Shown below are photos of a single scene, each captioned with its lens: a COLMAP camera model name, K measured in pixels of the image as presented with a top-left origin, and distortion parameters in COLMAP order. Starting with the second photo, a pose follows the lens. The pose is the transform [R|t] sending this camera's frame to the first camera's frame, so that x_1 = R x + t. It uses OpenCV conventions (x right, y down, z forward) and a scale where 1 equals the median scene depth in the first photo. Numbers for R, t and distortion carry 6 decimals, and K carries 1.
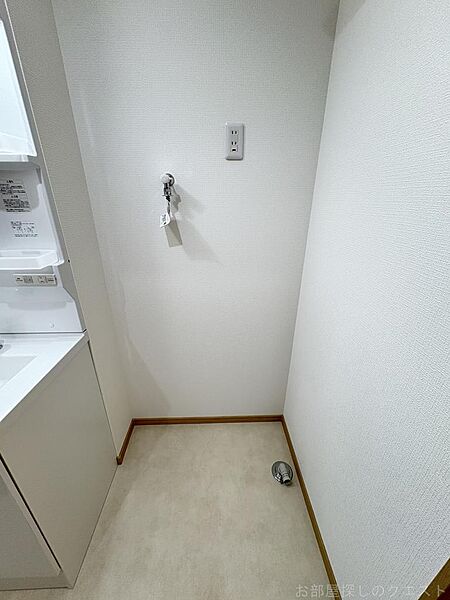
lens RADIAL K [[238.0, 0, 223.7], [0, 238.0, 300.0], [0, 0, 1]] dist [-0.000711, -0.000001]
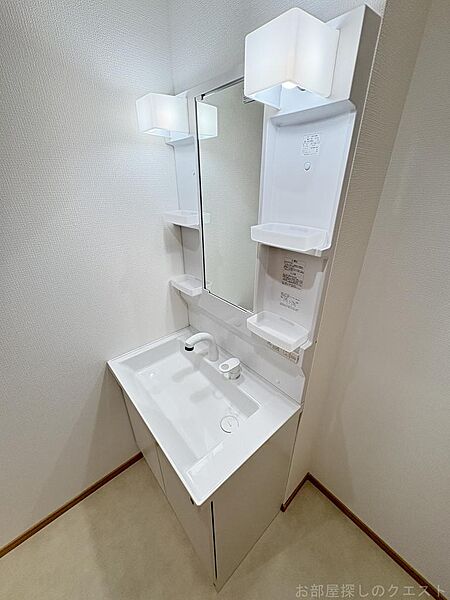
lens RADIAL K [[238.0, 0, 226.4], [0, 238.0, 300.6], [0, 0, 1]] dist [-0.000711, -0.000001]
pose [[0.634532, 0.336971, -0.695572, -0.288780], [-0.293555, 0.937589, 0.186422, -0.401295], [0.714979, 0.085898, 0.693849, 0.089093]]
